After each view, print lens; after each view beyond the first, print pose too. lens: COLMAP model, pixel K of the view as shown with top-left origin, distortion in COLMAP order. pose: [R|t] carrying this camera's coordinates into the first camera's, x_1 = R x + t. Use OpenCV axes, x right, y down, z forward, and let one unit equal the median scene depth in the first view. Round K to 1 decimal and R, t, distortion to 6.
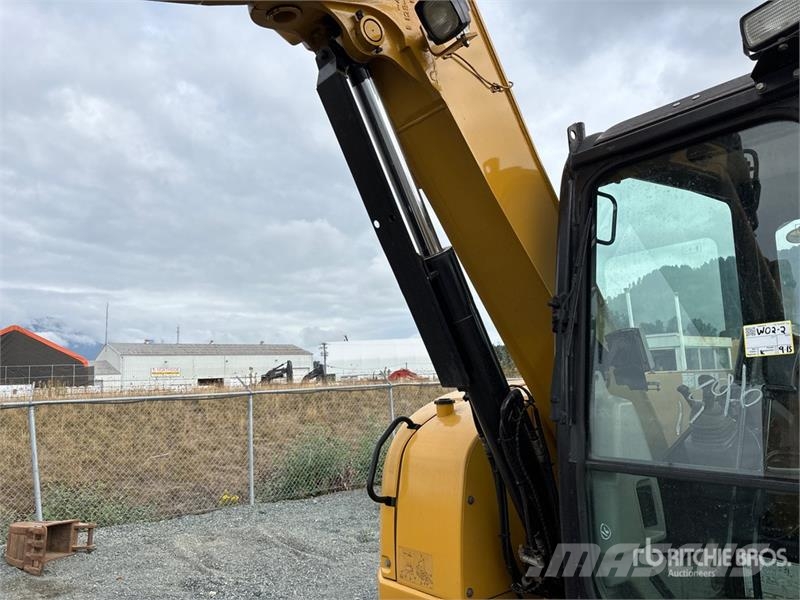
lens RADIAL K [[589.0, 0, 399.4], [0, 589.0, 298.3], [0, 0, 1]] dist [0.024170, -0.001220]
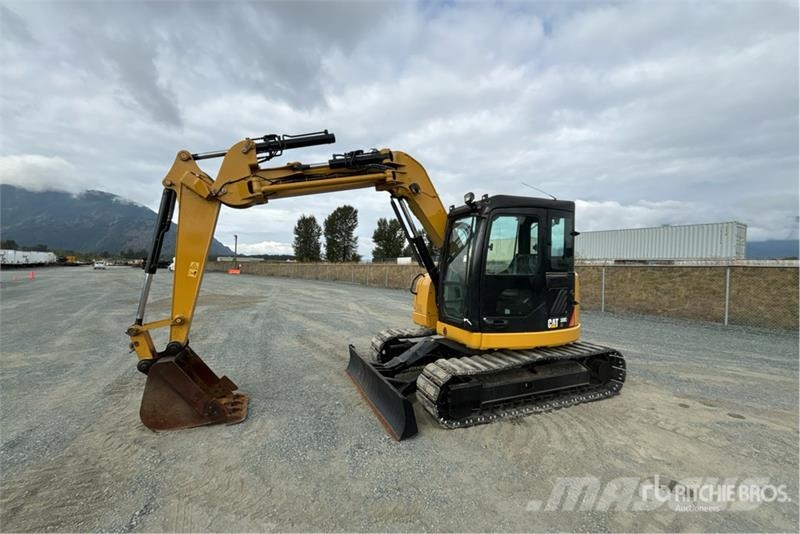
lens RADIAL K [[322.1, 0, 400.0], [0, 322.1, 267.0], [0, 0, 1]] dist [-0.003177, -0.000067]
pose [[0.954174, 0.050287, -0.294996, 0.105707], [-0.008183, 0.989796, 0.142258, -0.030412], [0.299139, -0.133325, 0.944849, -0.220978]]
